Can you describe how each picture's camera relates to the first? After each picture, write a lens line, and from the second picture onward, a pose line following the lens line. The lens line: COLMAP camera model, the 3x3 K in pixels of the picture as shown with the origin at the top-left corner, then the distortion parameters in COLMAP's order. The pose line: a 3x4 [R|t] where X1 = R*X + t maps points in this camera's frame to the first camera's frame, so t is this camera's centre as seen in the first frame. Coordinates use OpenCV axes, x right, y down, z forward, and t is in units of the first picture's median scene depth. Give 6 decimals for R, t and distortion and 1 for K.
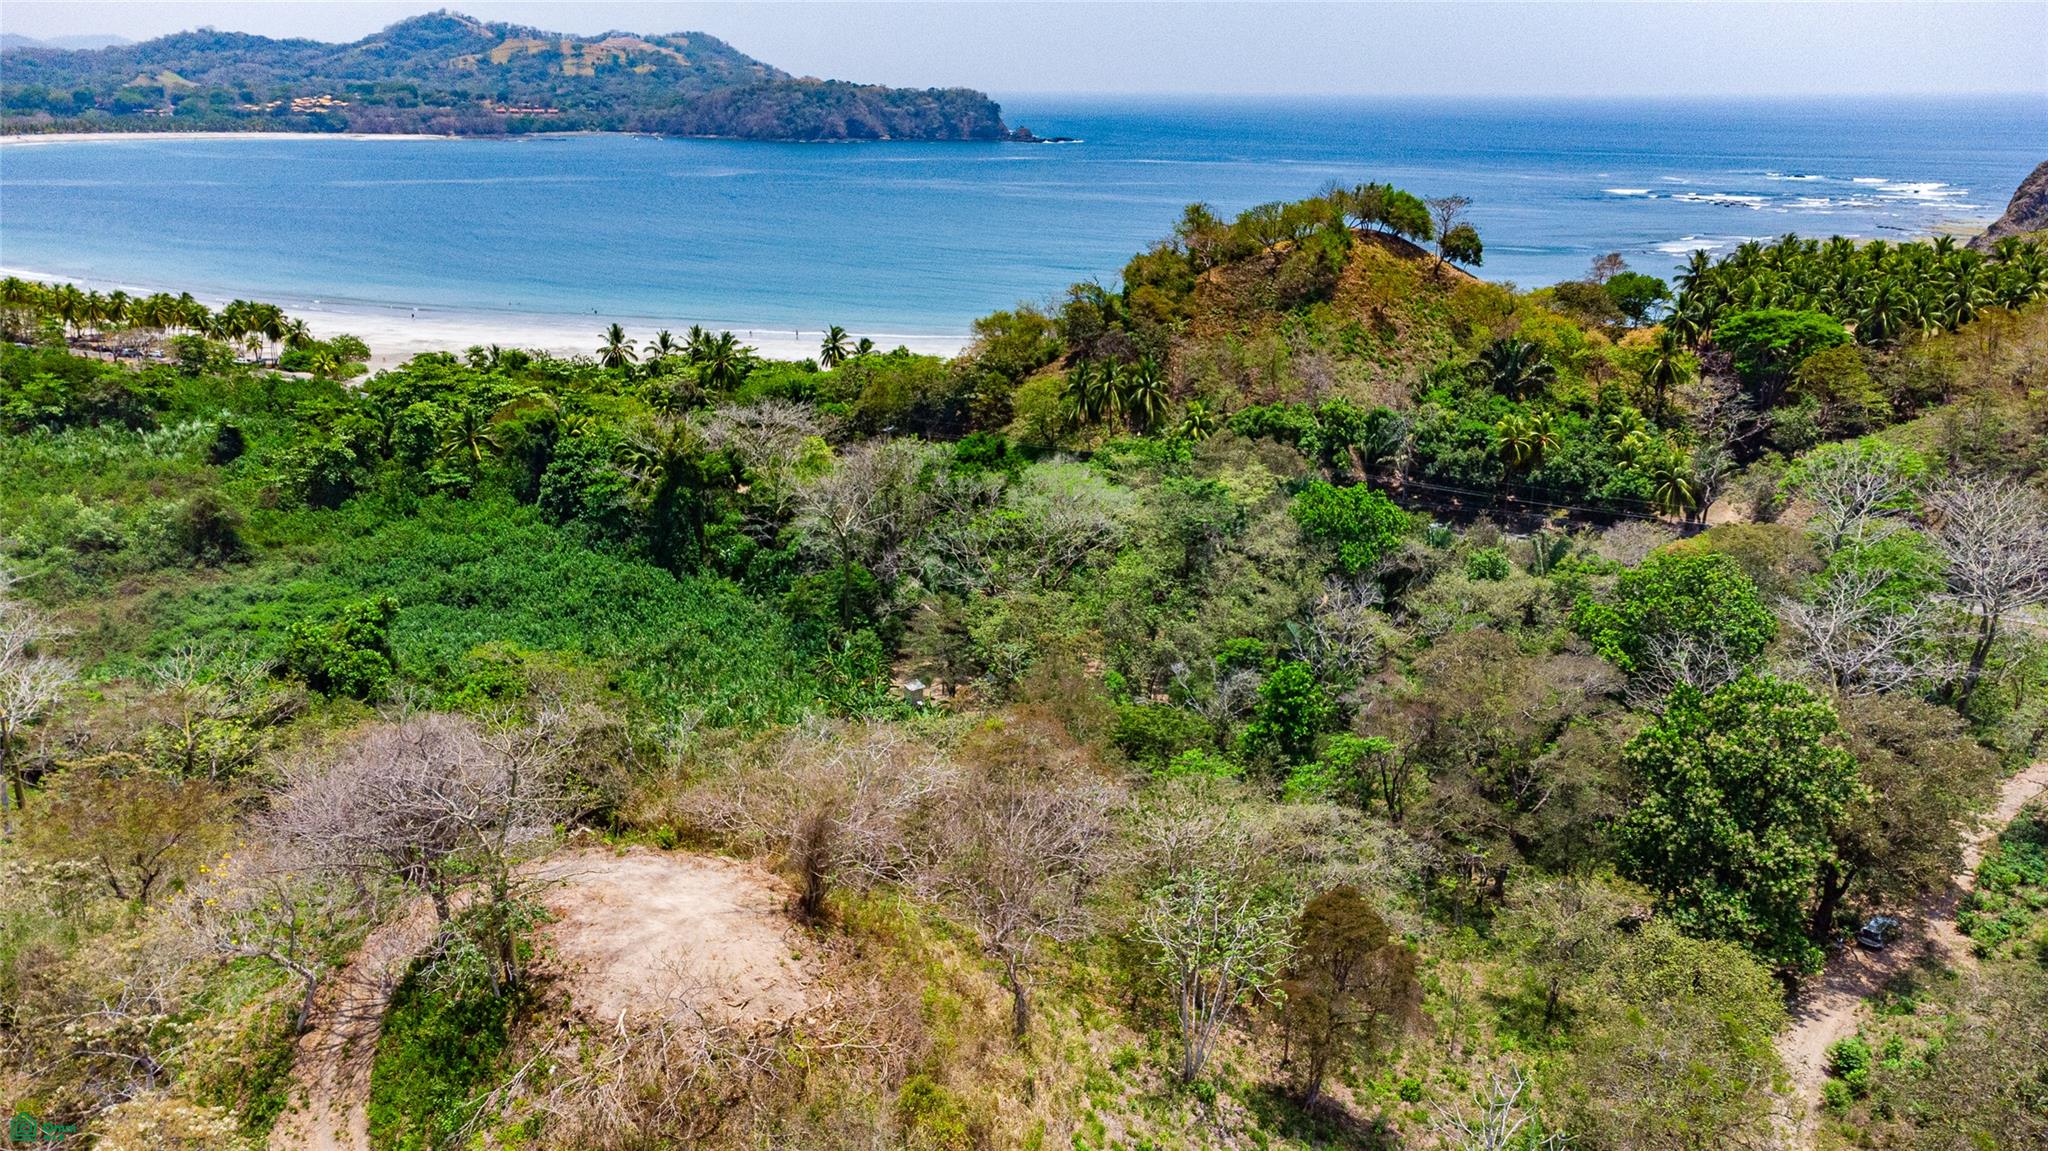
lens RADIAL K [[1515.4, 0, 1022.4], [0, 1515.4, 602.7], [0, 0, 1]] dist [-0.004930, 0.068212]
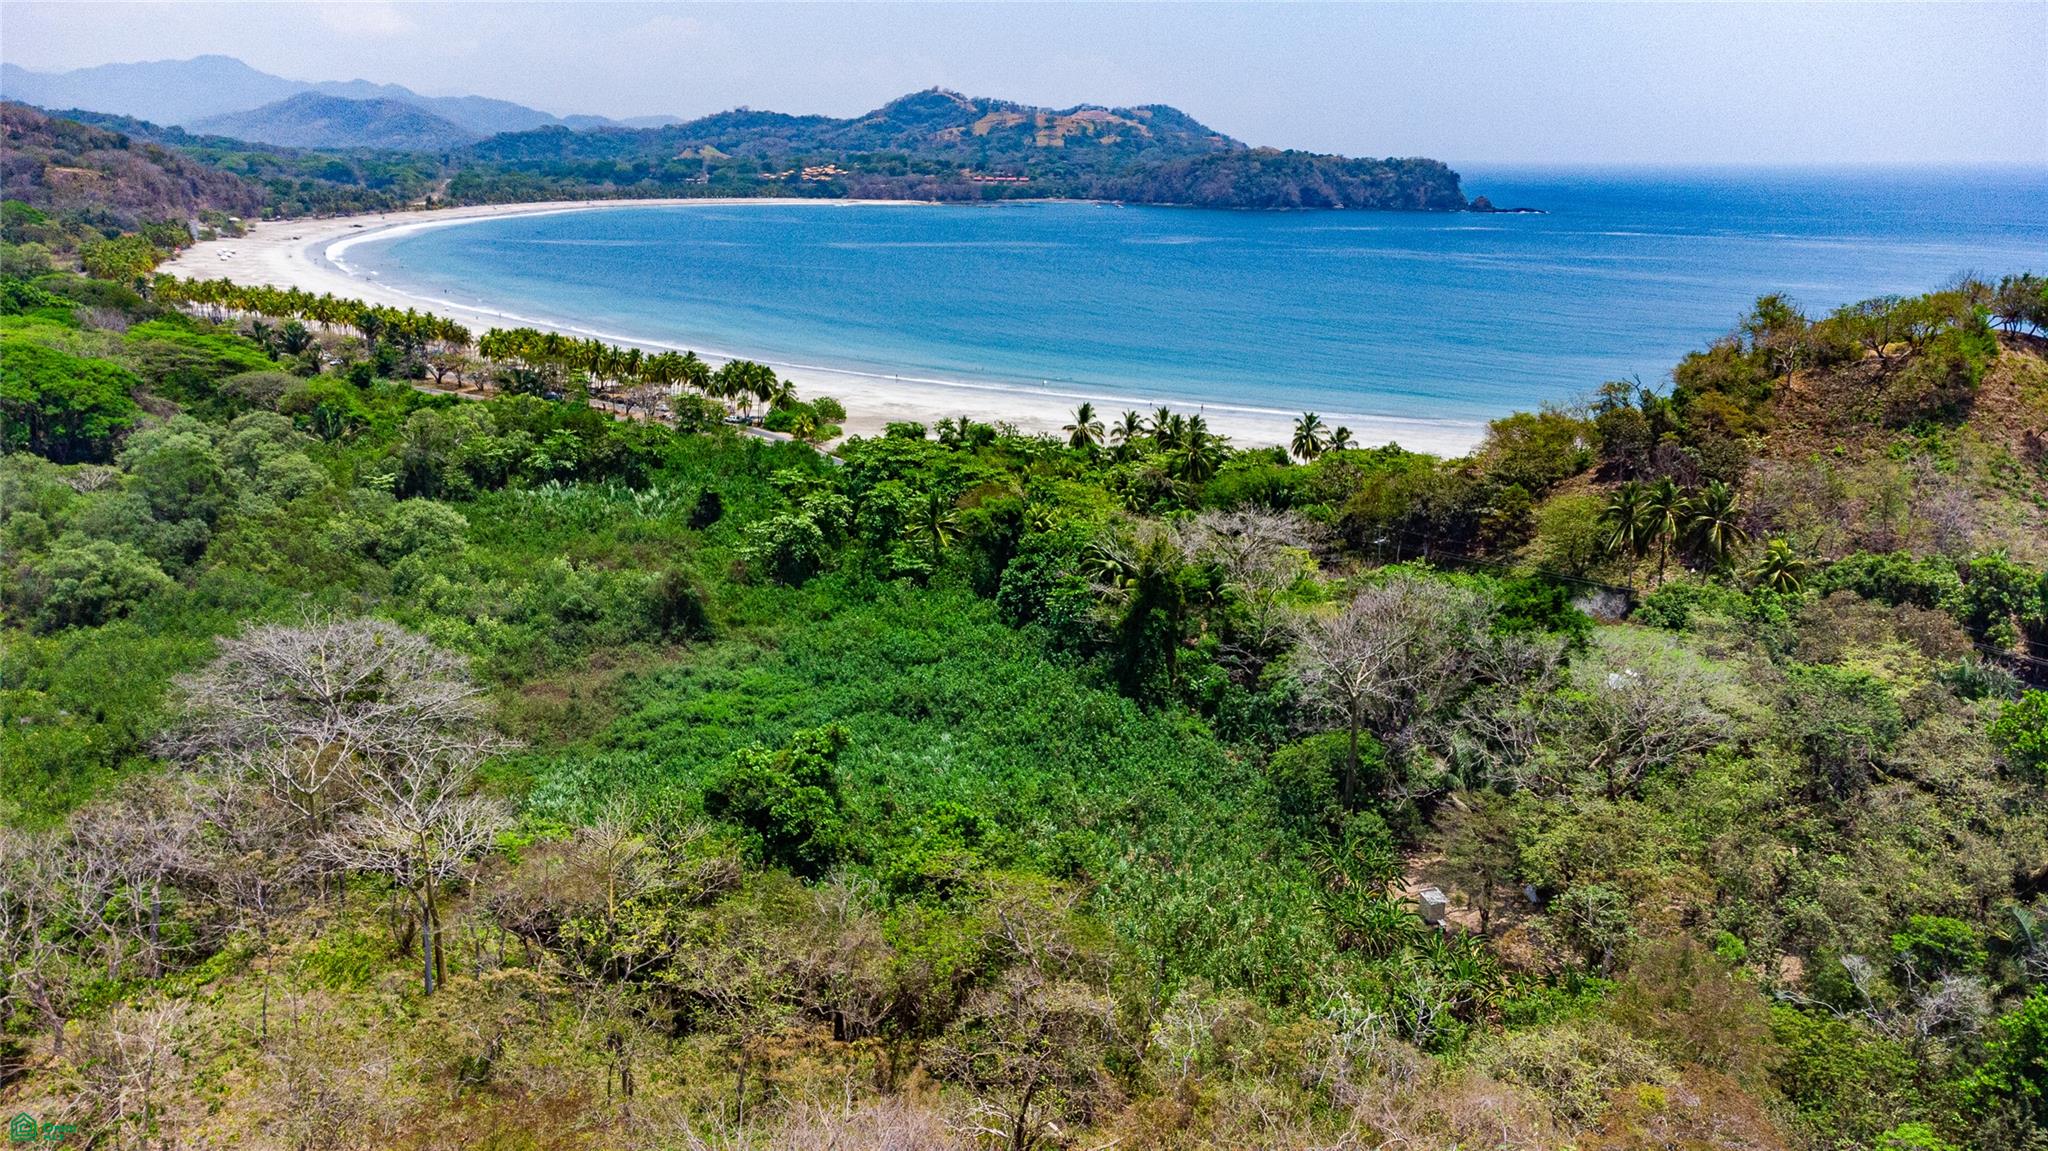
lens RADIAL K [[1460.4, 0, 1018.0], [0, 1460.4, 620.4], [0, 0, 1]] dist [0.034806, -0.006216]
pose [[0.958813, 0.088772, -0.269808, -0.052105], [-0.094569, 0.995482, -0.008535, -0.038527], [0.267831, 0.033699, 0.962876, 0.113483]]
